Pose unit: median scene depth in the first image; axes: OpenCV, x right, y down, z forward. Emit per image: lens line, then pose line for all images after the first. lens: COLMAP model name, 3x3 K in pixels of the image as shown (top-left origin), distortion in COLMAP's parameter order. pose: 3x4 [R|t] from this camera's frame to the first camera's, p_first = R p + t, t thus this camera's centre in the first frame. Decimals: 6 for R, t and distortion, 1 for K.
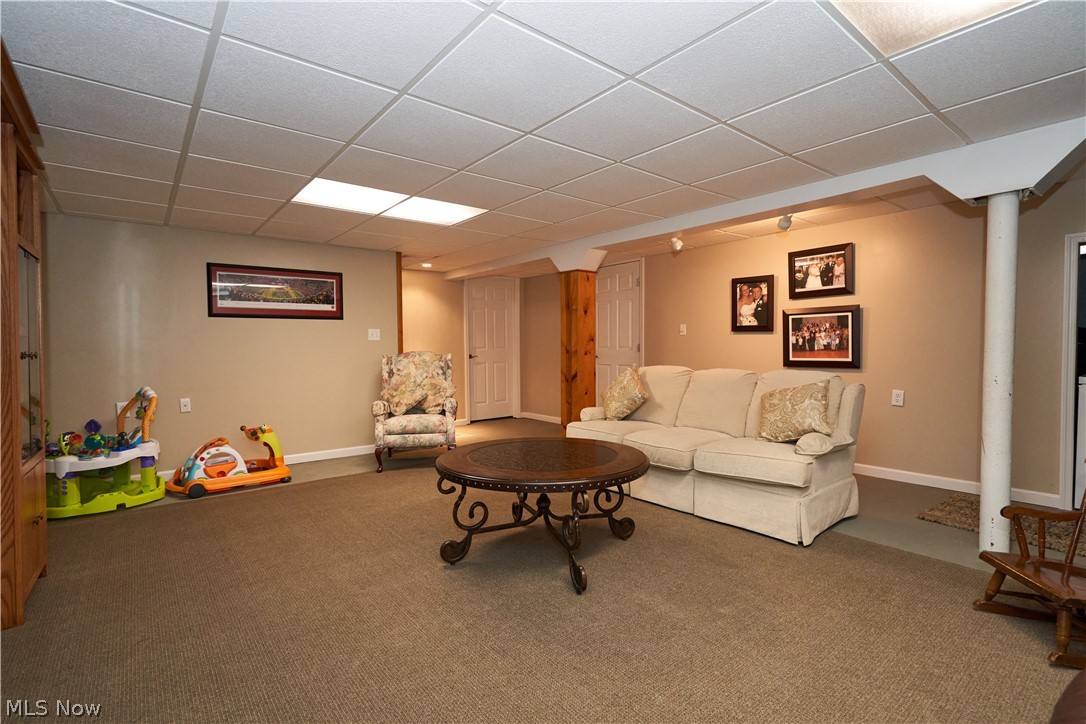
lens RADIAL K [[503.9, 0, 525.6], [0, 503.9, 361.5], [0, 0, 1]] dist [0.000061, 0.000155]
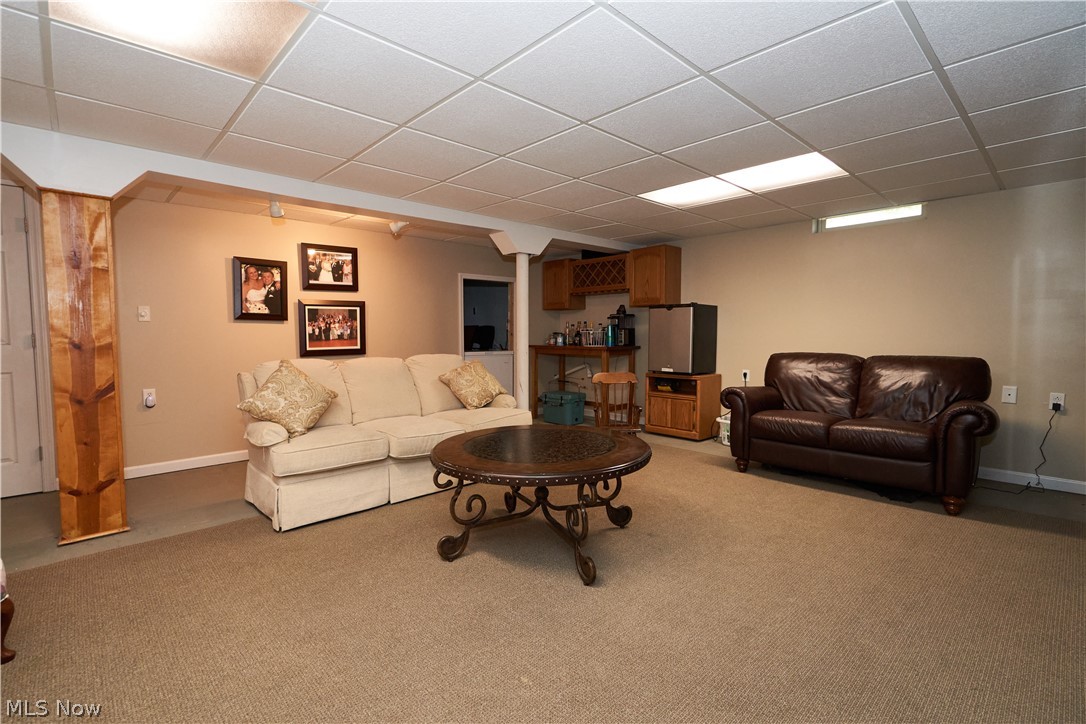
lens RADIAL K [[503.9, 0, 525.6], [0, 503.9, 361.5], [0, 0, 1]] dist [0.000061, 0.000155]
pose [[-0.074023, -0.049811, 0.996012, -0.526585], [0.038663, 0.997858, 0.052777, -0.016344], [-0.996507, 0.042415, -0.071938, 0.647686]]
